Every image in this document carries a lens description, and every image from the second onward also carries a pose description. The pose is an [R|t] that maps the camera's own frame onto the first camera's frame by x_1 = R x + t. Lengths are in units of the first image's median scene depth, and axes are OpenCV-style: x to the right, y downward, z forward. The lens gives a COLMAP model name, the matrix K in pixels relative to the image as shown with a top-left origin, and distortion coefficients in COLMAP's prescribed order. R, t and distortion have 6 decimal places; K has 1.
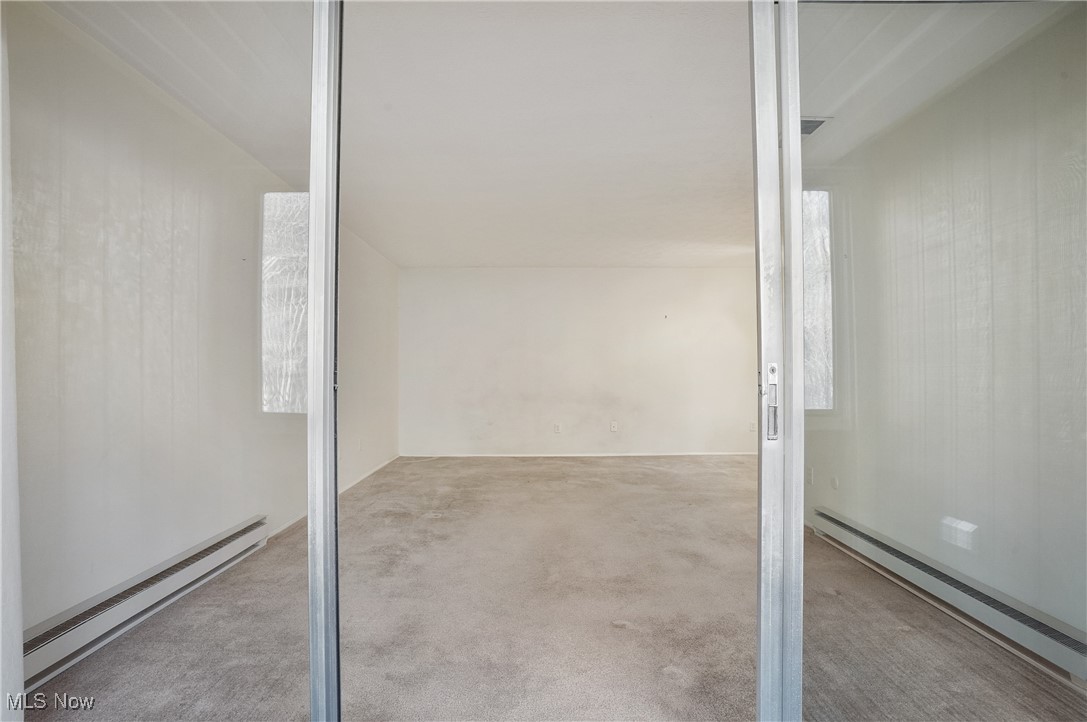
lens RADIAL K [[574.1, 0, 547.3], [0, 574.1, 367.9], [0, 0, 1]] dist [-0.063820, 0.029186]
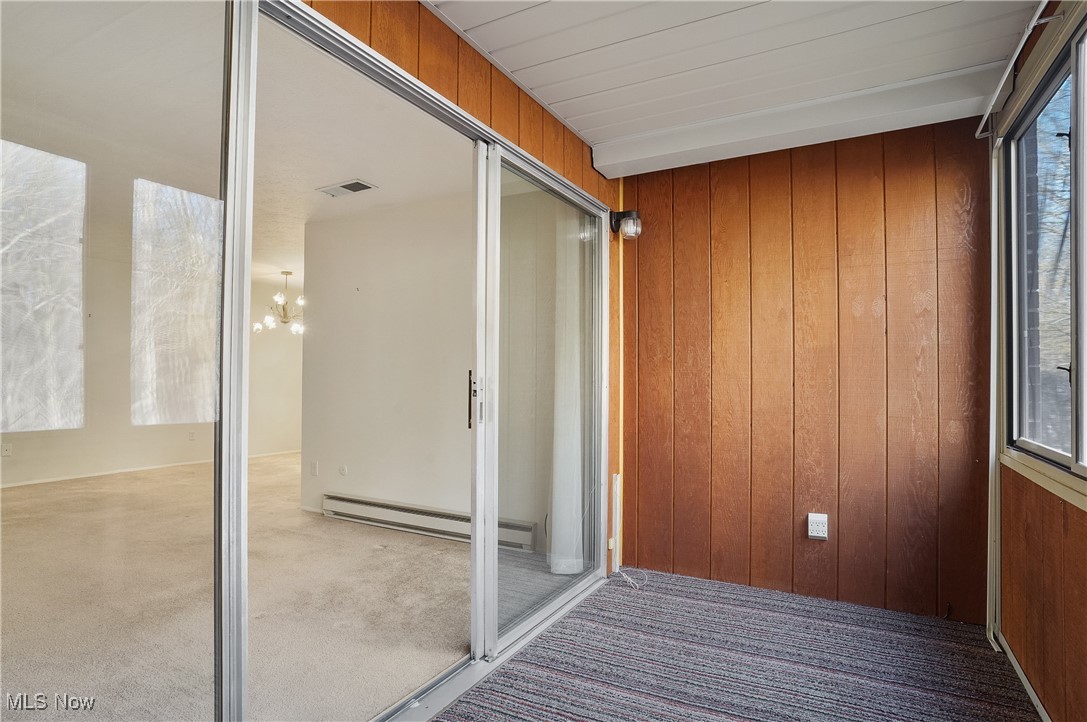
lens RADIAL K [[574.1, 0, 545.6], [0, 574.1, 364.8], [0, 0, 1]] dist [-0.063820, 0.029186]
pose [[0.491015, 0.021722, 0.870881, -0.470674], [-0.006870, 0.999755, -0.021063, -0.002308], [-0.871124, 0.004359, 0.491043, 0.006278]]
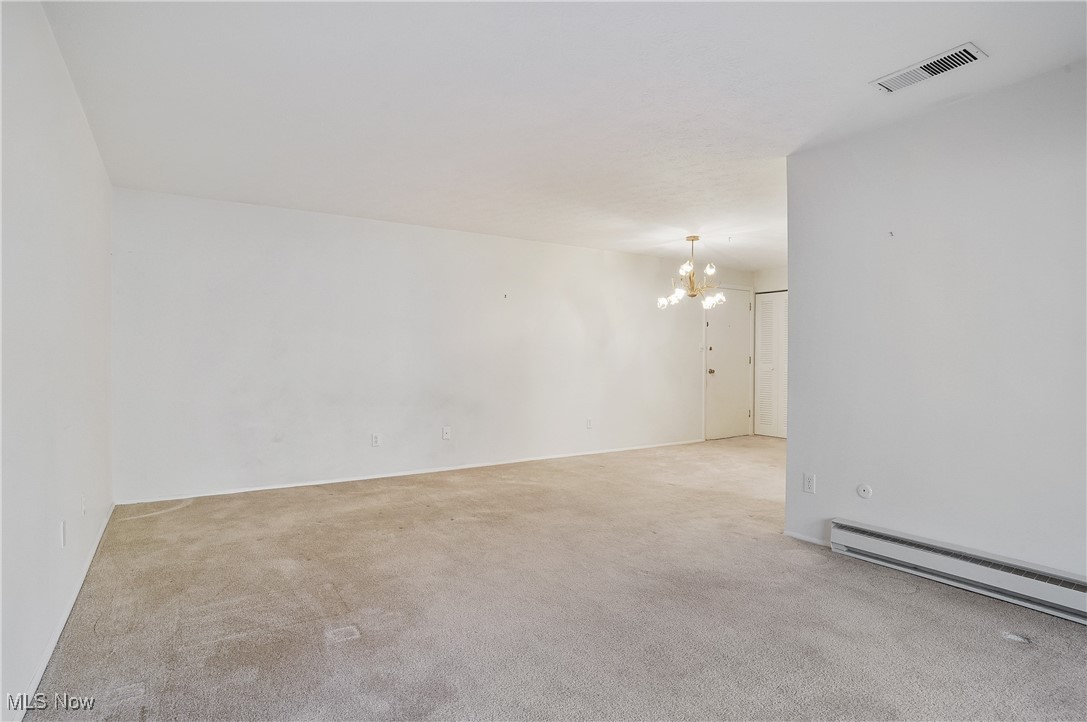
lens RADIAL K [[574.1, 0, 542.3], [0, 574.1, 359.2], [0, 0, 1]] dist [-0.063820, 0.029186]
pose [[0.849550, 0.000154, 0.527508, -0.480769], [-0.000537, 1.000000, 0.000572, 0.003429], [-0.527508, -0.000769, 0.849550, 0.687667]]
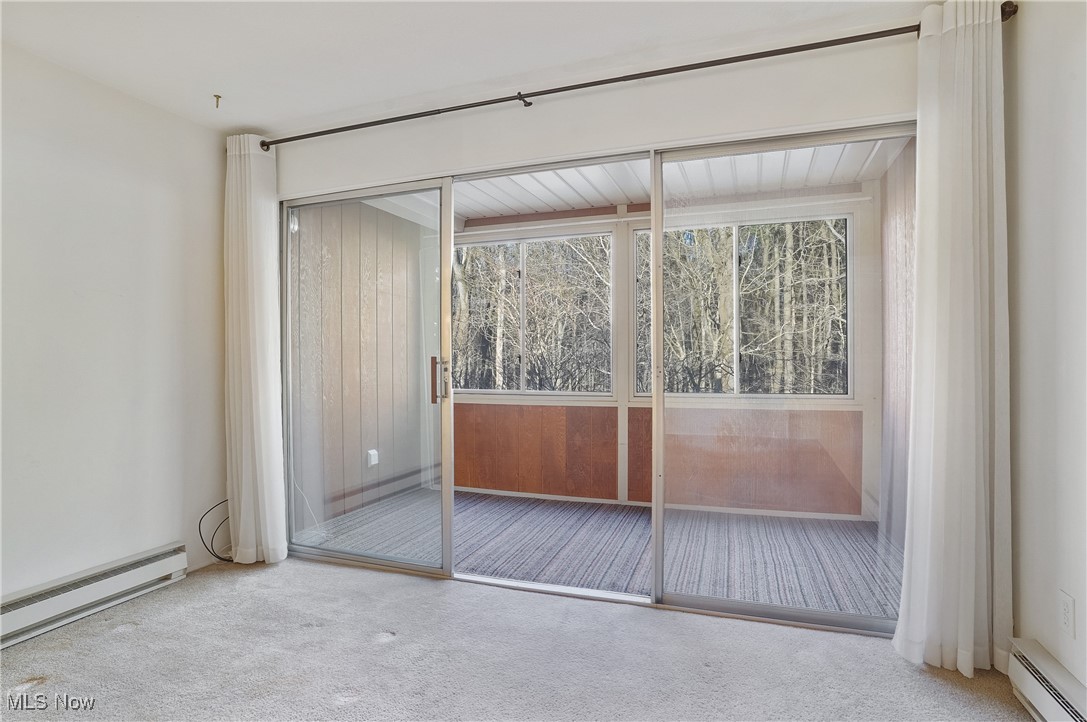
lens RADIAL K [[574.1, 0, 533.7], [0, 574.1, 365.2], [0, 0, 1]] dist [-0.063820, 0.029186]
pose [[-0.928761, 0.002442, 0.370671, -0.339002], [0.004234, 0.999983, 0.004021, 0.002206], [-0.370655, 0.005304, -0.928756, 1.395704]]
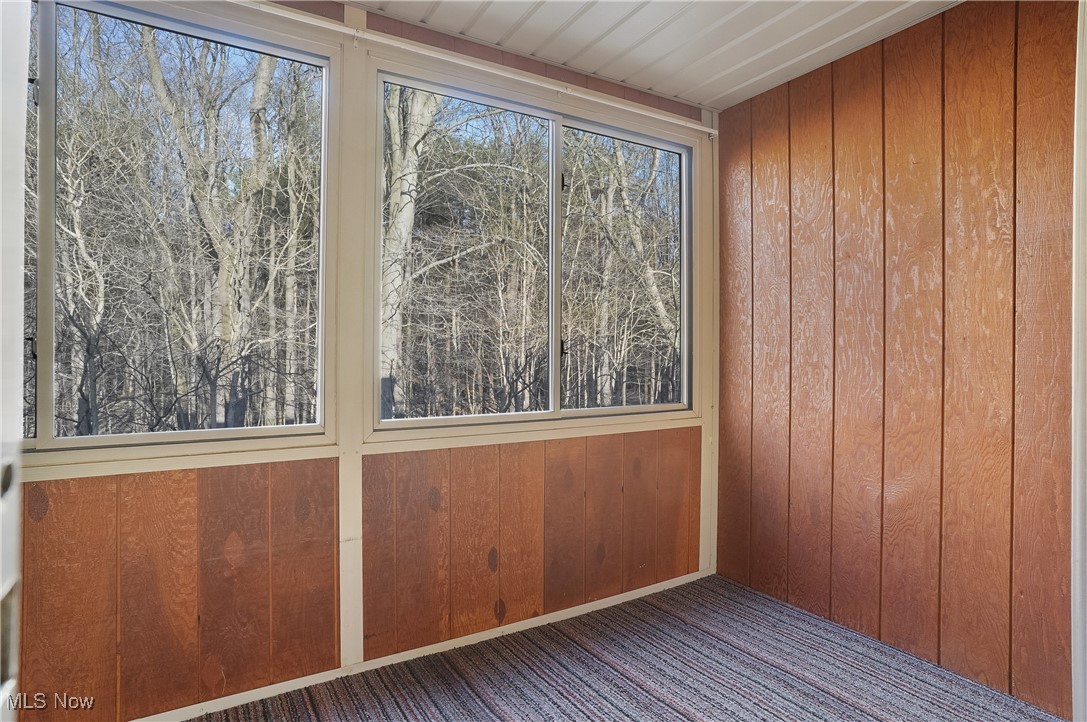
lens RADIAL K [[574.1, 0, 542.7], [0, 574.1, 352.6], [0, 0, 1]] dist [-0.063820, 0.029186]
pose [[-0.869617, -0.005022, -0.493701, 0.164487], [-0.005795, 0.999983, 0.000034, -0.003411], [0.493693, 0.002891, -0.869632, 0.548016]]
